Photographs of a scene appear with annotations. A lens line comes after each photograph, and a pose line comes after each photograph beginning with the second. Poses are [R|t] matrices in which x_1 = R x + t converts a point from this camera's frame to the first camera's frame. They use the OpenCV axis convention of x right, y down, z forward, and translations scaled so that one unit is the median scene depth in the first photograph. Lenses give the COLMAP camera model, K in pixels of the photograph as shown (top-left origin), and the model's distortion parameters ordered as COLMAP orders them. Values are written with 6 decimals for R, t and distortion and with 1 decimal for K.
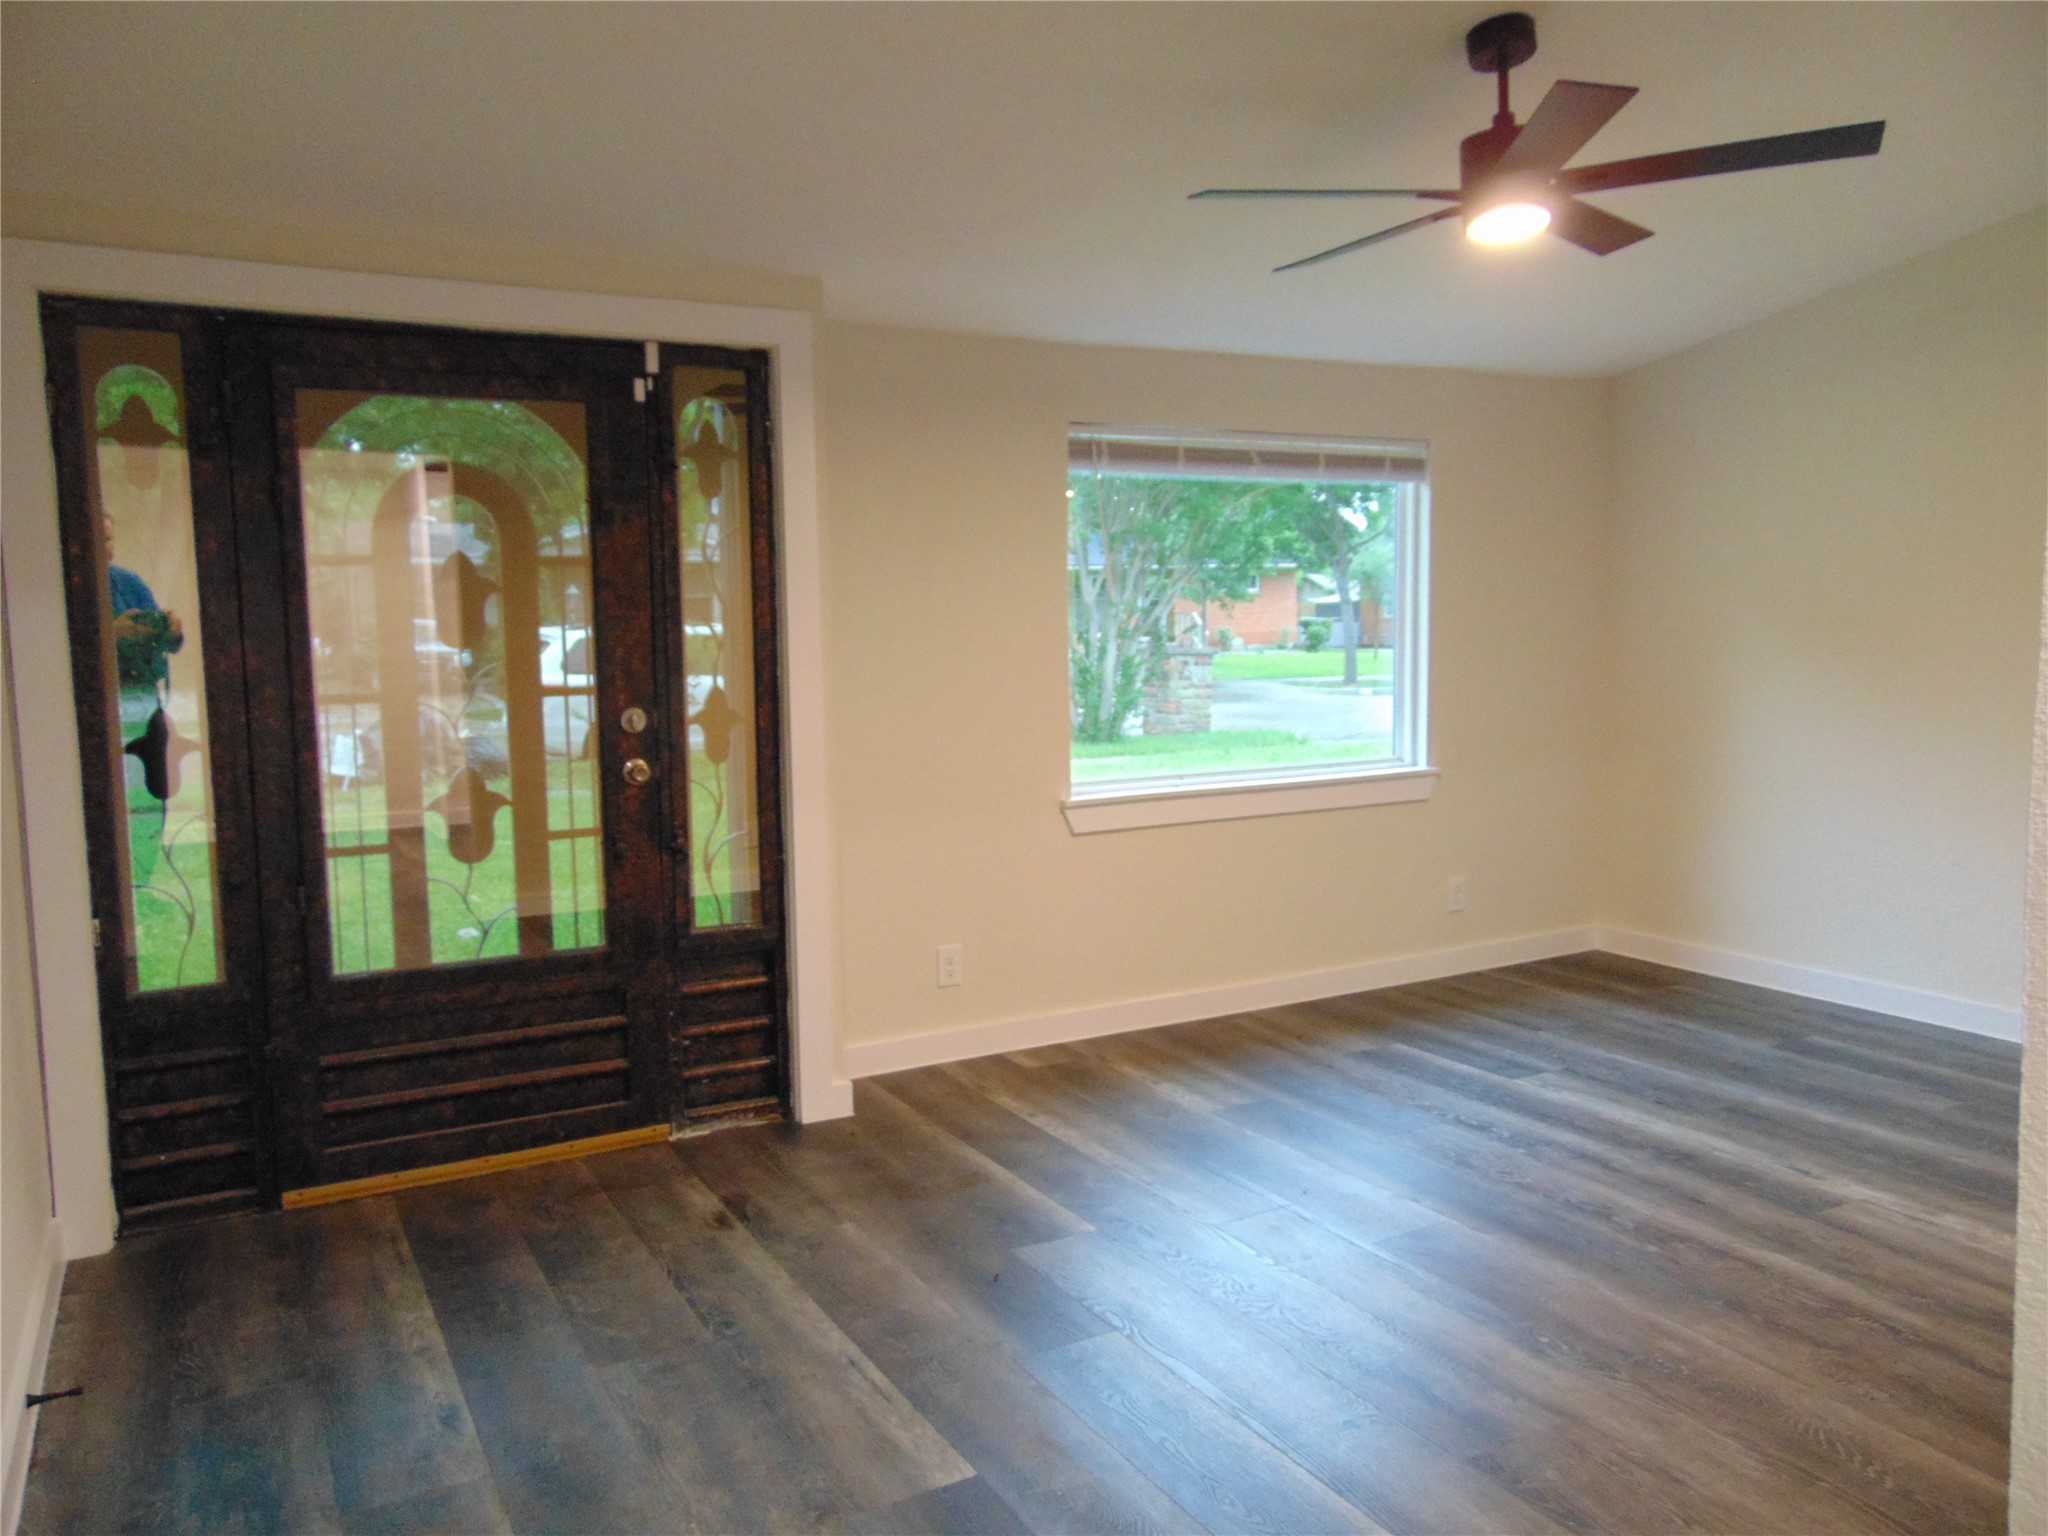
lens RADIAL K [[1537.5, 0, 1031.9], [0, 1537.5, 772.9], [0, 0, 1]] dist [-0.036174, 0.084422]
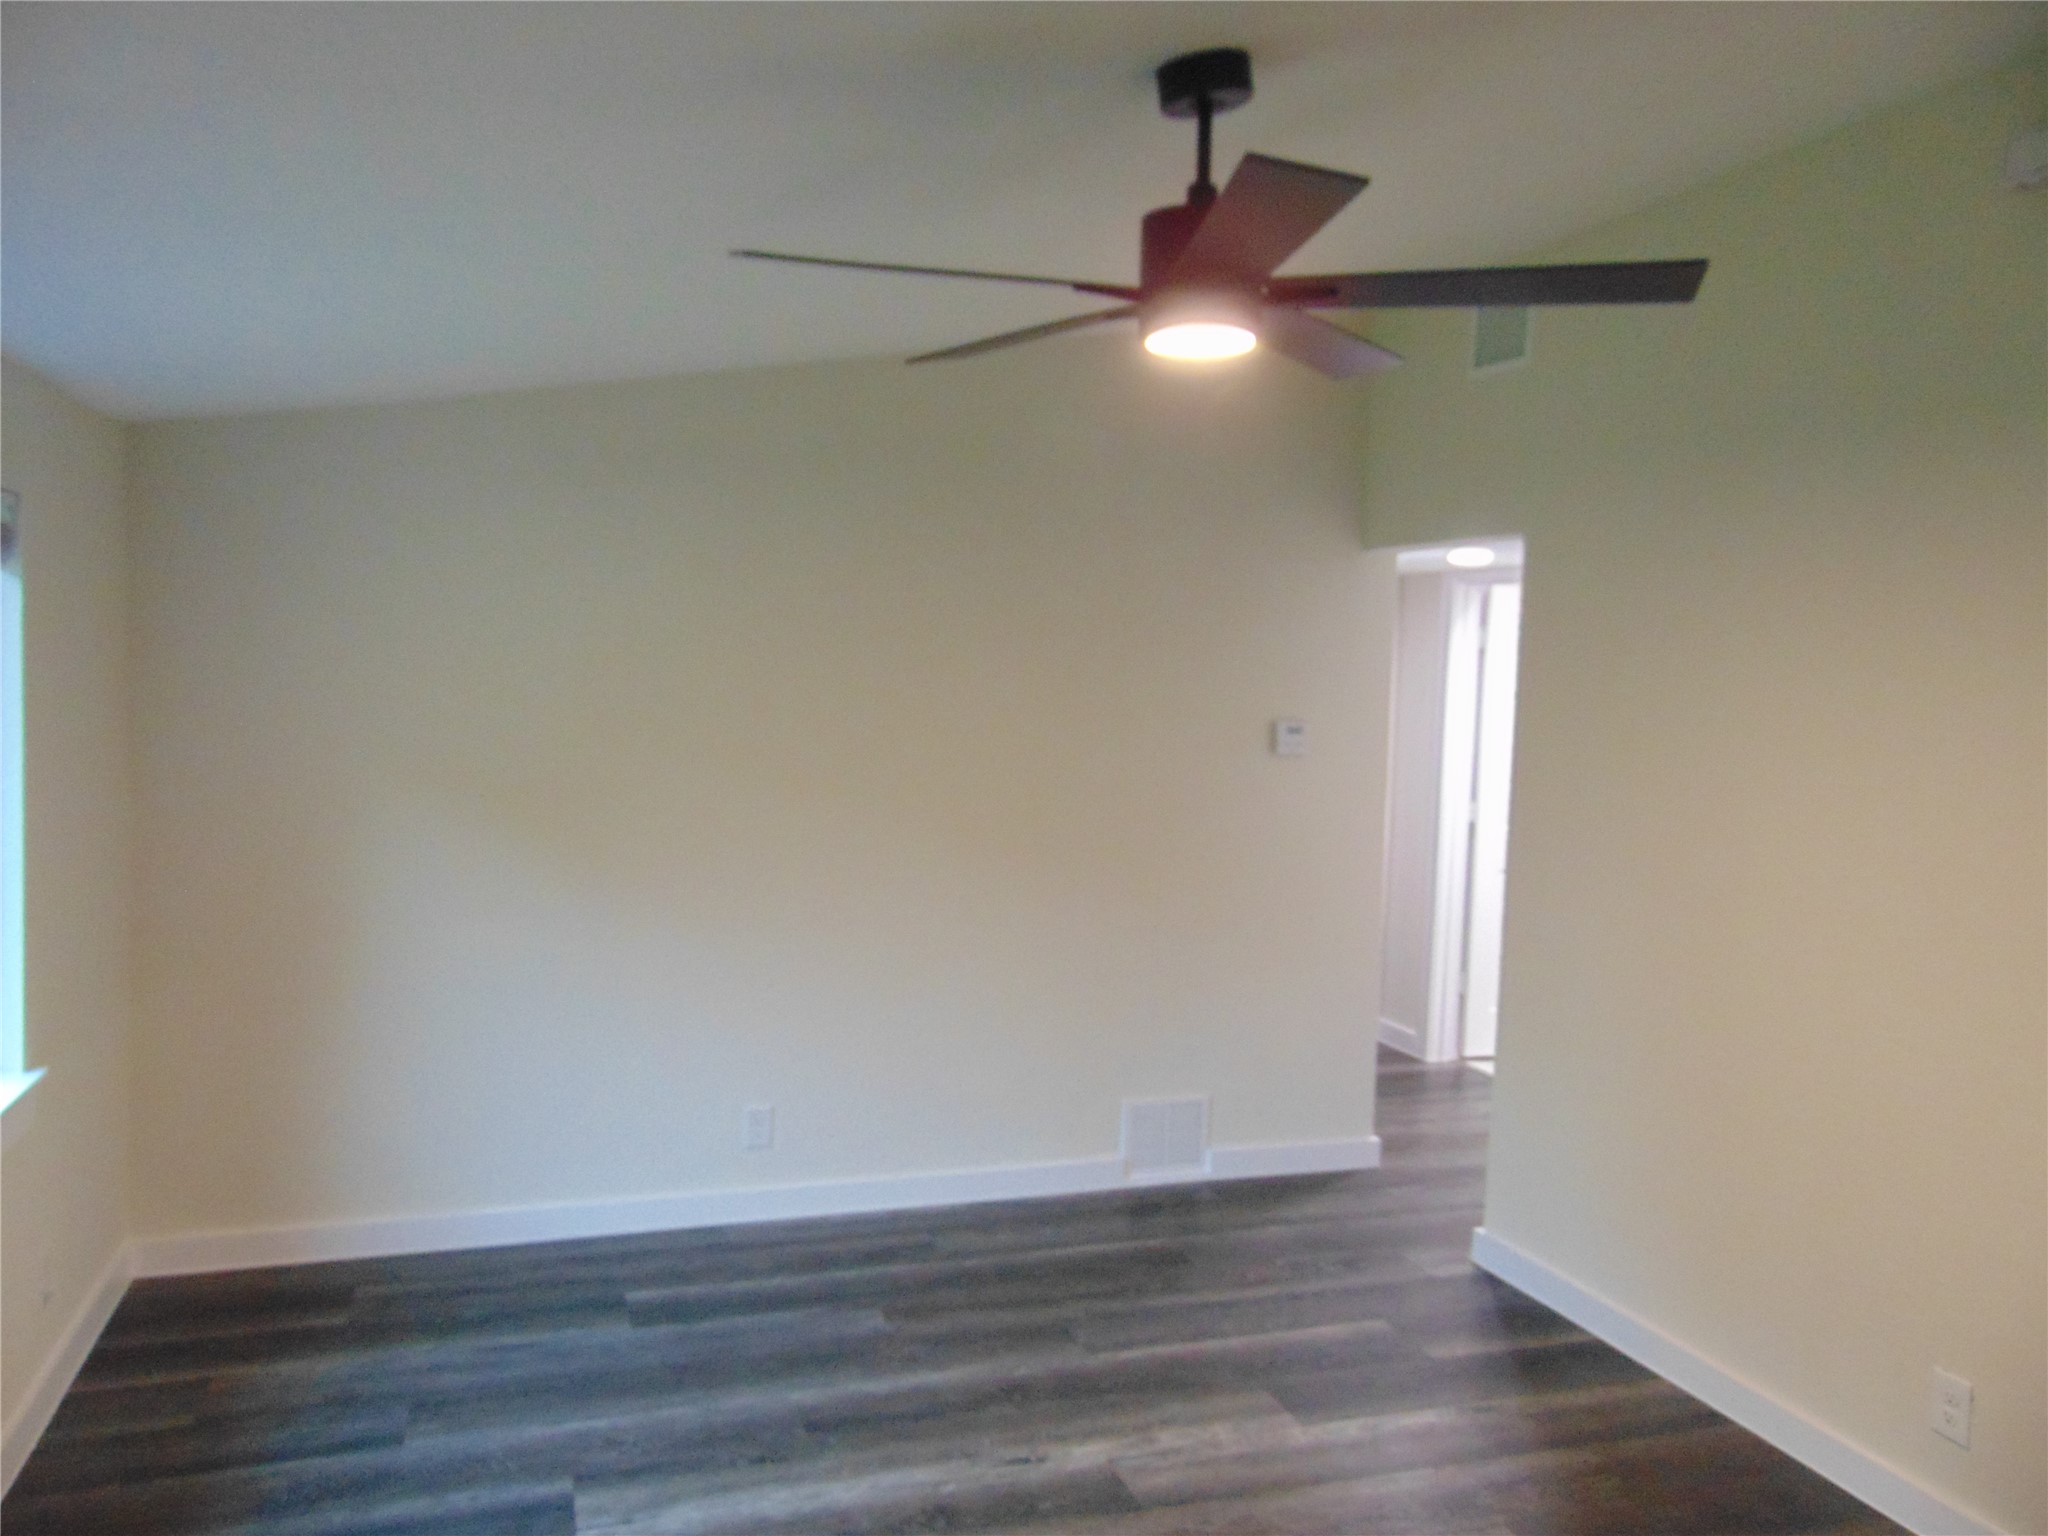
lens RADIAL K [[1545.4, 0, 1021.0], [0, 1545.4, 770.8], [0, 0, 1]] dist [-0.035487, 0.086368]
pose [[0.175660, -0.042028, 0.983553, -0.325192], [0.065635, 0.997365, 0.030896, -0.151366], [-0.982260, 0.059128, 0.177956, 0.755188]]
